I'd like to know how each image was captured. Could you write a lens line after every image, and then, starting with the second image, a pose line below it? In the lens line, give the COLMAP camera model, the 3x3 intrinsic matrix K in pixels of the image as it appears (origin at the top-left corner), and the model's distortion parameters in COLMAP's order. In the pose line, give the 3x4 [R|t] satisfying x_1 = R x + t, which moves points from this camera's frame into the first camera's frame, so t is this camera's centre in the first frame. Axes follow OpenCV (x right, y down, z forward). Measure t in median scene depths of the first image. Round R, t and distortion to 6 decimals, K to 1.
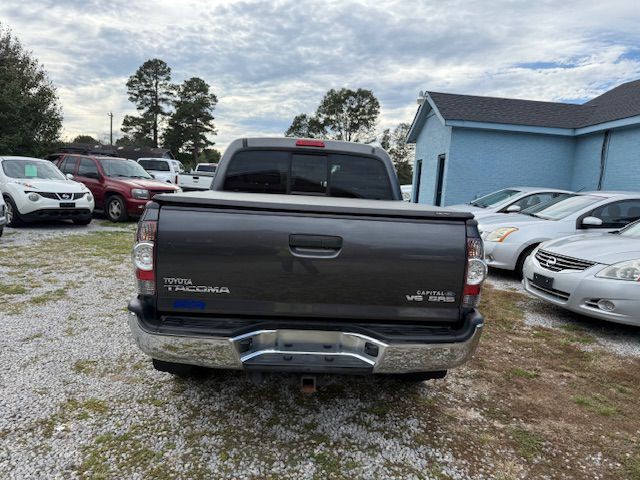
lens RADIAL K [[450.8, 0, 323.2], [0, 450.8, 242.4], [0, 0, 1]] dist [0.035564, -0.046838]
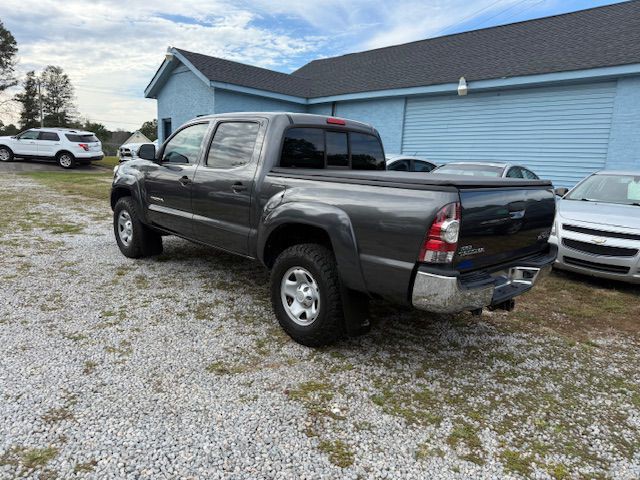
lens RADIAL K [[450.8, 0, 317.6], [0, 450.8, 244.1], [0, 0, 1]] dist [0.035564, -0.046838]
pose [[0.762989, -0.143603, 0.630259, -1.040121], [0.078775, 0.988401, 0.129840, -0.089556], [-0.641594, -0.049418, 0.765451, 0.216244]]
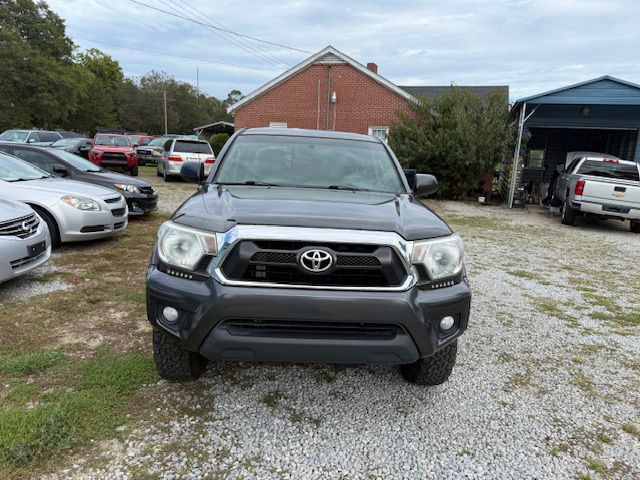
lens RADIAL K [[450.8, 0, 320.7], [0, 450.8, 237.7], [0, 0, 1]] dist [0.035564, -0.046838]
pose [[-0.993857, -0.109747, -0.014268, -0.112282], [-0.108951, 0.947606, 0.300286, -0.469307], [-0.019435, 0.299996, -0.953742, 3.229792]]
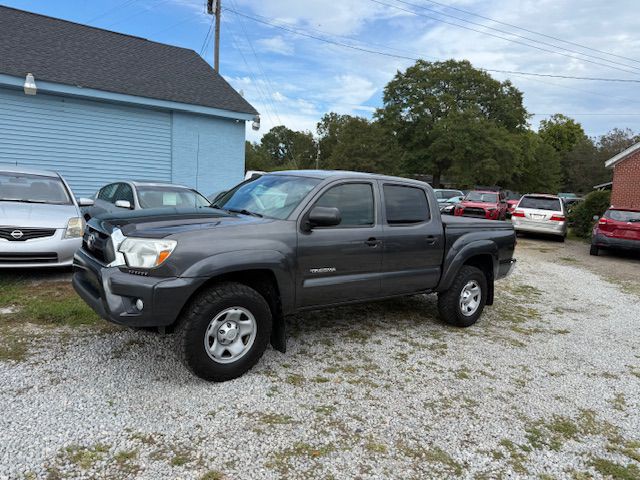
lens RADIAL K [[450.8, 0, 321.6], [0, 450.8, 235.8], [0, 0, 1]] dist [0.035564, -0.046838]
pose [[-0.577202, -0.188425, 0.794565, -1.483988], [-0.005713, 0.973923, 0.226808, -0.504525], [-0.816582, 0.126375, -0.563226, 2.701772]]
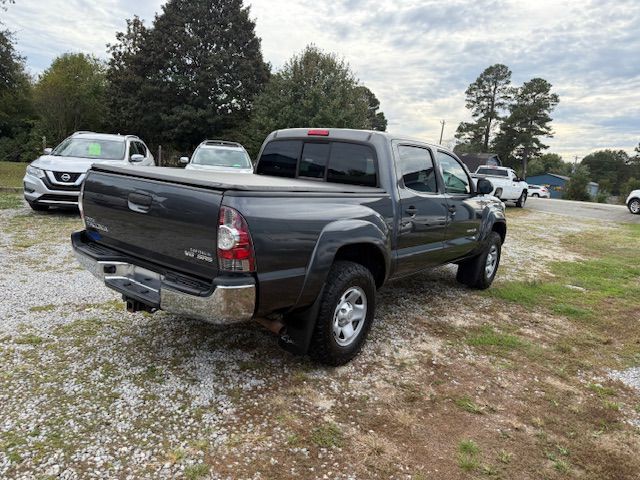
lens RADIAL K [[450.8, 0, 316.9], [0, 450.8, 238.8], [0, 0, 1]] dist [0.035564, -0.046838]
pose [[0.752405, 0.113801, -0.648796, 0.915334], [-0.126639, 0.991580, 0.027064, 0.007845], [0.646413, 0.061799, 0.760481, 0.237509]]
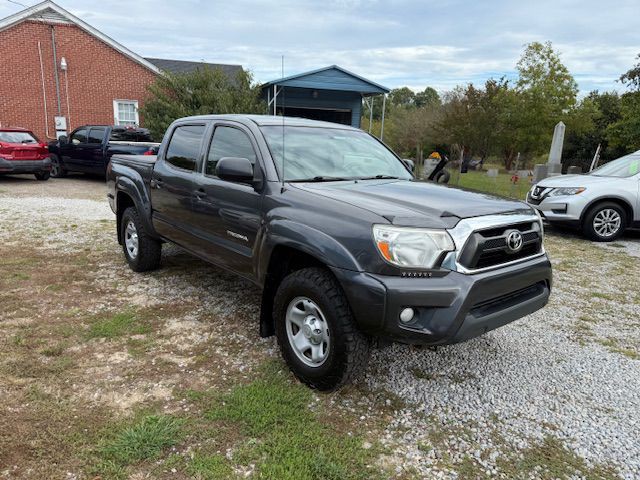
lens RADIAL K [[450.8, 0, 317.7], [0, 450.8, 237.5], [0, 0, 1]] dist [0.035564, -0.046838]
pose [[-0.801489, 0.034847, -0.596994, 0.753713], [-0.156883, 0.951083, 0.266137, -0.392433], [0.577064, 0.306964, -0.756816, 2.982608]]
